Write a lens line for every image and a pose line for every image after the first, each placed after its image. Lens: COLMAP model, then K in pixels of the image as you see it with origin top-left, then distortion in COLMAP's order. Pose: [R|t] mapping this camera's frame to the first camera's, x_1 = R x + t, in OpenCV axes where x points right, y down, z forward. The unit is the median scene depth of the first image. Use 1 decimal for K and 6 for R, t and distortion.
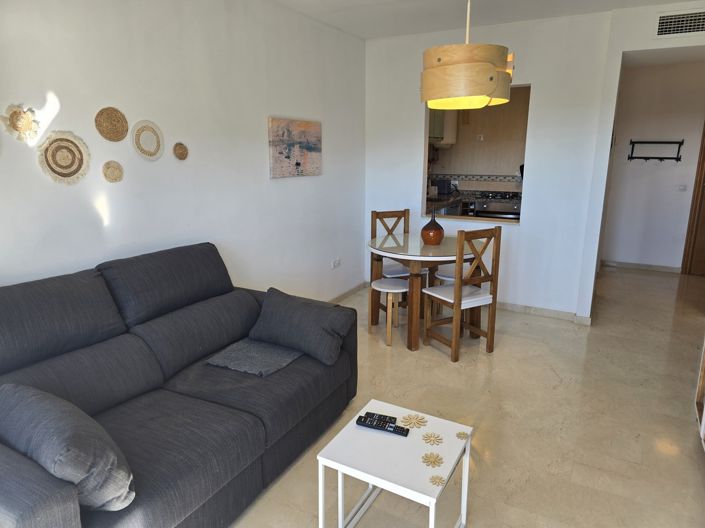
lens RADIAL K [[477.7, 0, 350.1], [0, 477.7, 259.6], [0, 0, 1]] dist [0.054972, -0.048580]
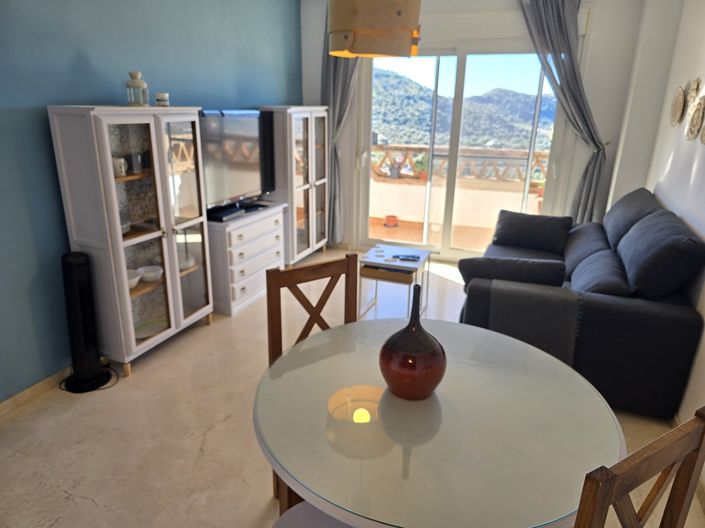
lens RADIAL K [[477.7, 0, 349.7], [0, 477.7, 267.1], [0, 0, 1]] dist [0.054972, -0.048580]
pose [[-0.990345, 0.034133, -0.134355, 0.284120], [-0.042211, 0.848933, 0.526812, -0.312166], [0.132040, 0.527397, -0.839296, 1.349011]]
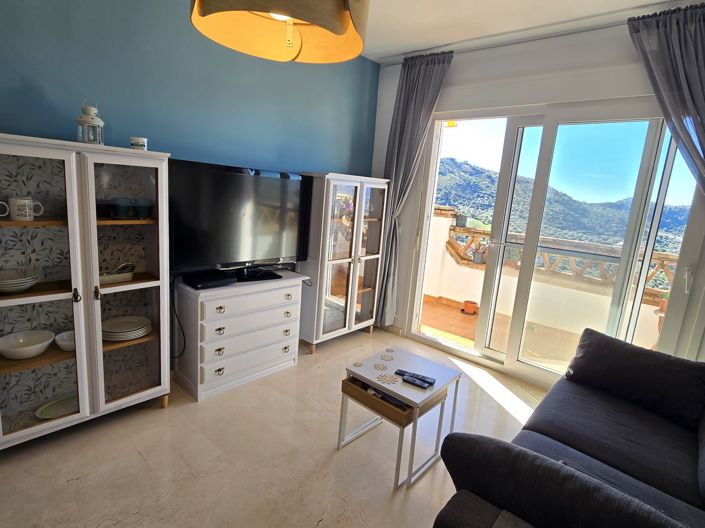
lens RADIAL K [[373.4, 0, 348.7], [0, 373.4, 264.0], [0, 0, 1]] dist [0.006677, -0.003203]
pose [[-0.973129, -0.112623, 0.200836, 0.037917], [-0.021765, 0.913306, 0.406693, -0.177254], [-0.229228, 0.391394, -0.891216, 0.958475]]
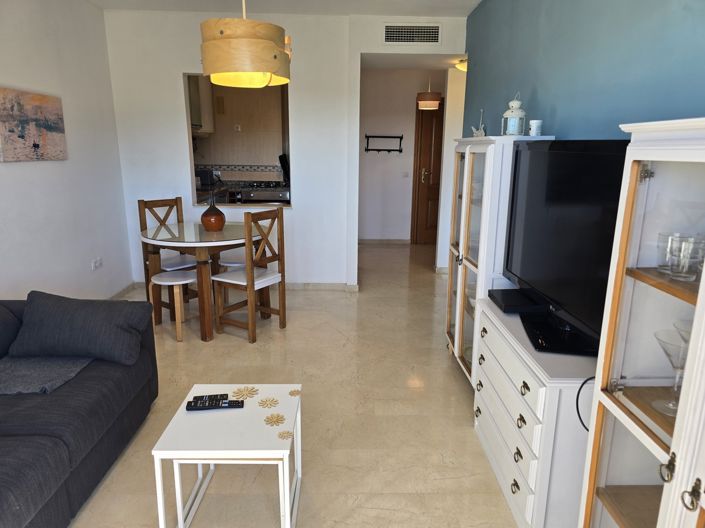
lens RADIAL K [[477.7, 0, 356.5], [0, 477.7, 264.3], [0, 0, 1]] dist [0.054972, -0.048580]
pose [[0.865000, -0.107693, 0.490079, -0.069640], [0.101653, 0.994054, 0.039020, 0.029558], [-0.491367, 0.016066, 0.870804, 0.005864]]
